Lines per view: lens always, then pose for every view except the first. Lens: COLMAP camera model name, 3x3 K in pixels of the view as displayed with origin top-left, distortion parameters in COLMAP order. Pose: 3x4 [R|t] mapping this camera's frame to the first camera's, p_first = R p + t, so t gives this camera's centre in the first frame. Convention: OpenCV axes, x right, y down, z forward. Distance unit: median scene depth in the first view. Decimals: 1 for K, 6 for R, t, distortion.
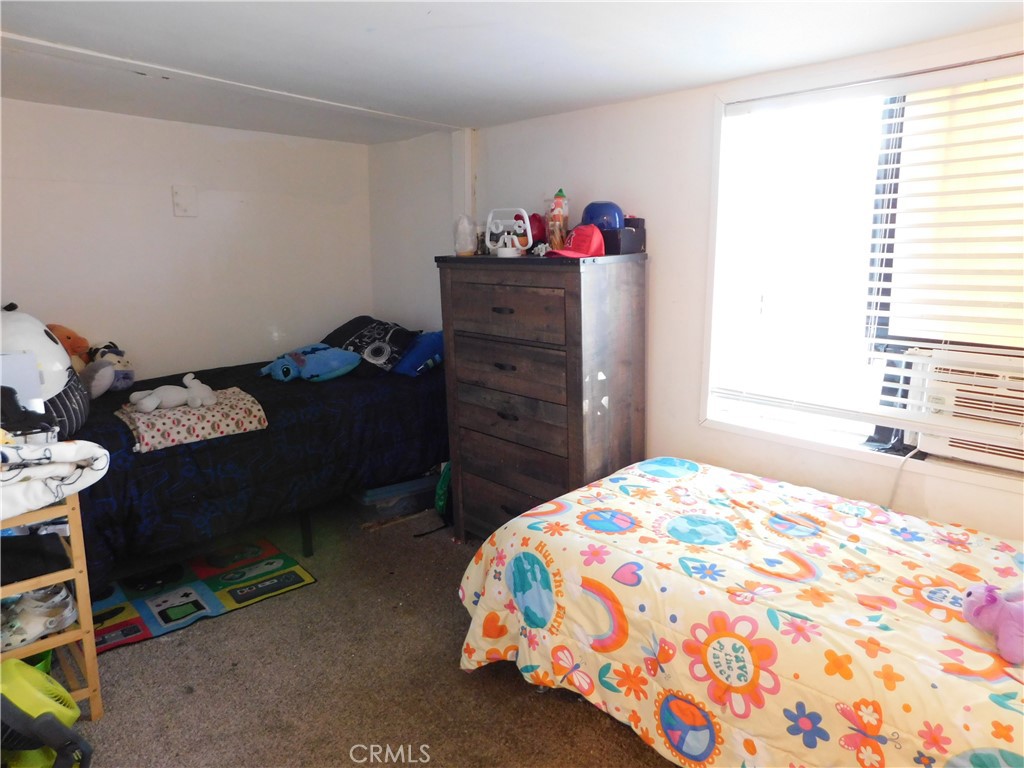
lens RADIAL K [[675.1, 0, 510.0], [0, 675.1, 382.9], [0, 0, 1]] dist [-0.068811, 0.053228]
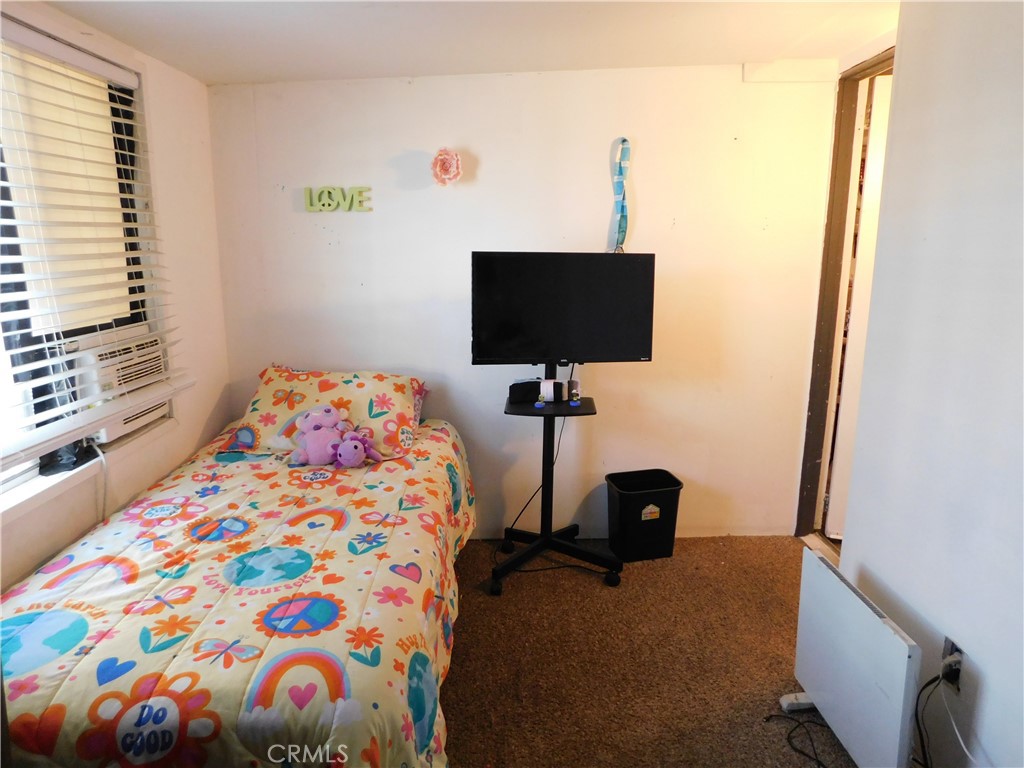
lens RADIAL K [[675.1, 0, 508.4], [0, 675.1, 383.3], [0, 0, 1]] dist [-0.068811, 0.053228]
pose [[-0.740667, -0.135678, 0.658031, -0.473022], [0.133699, 0.930047, 0.342253, -0.249104], [-0.658435, 0.341473, -0.670715, 1.315527]]
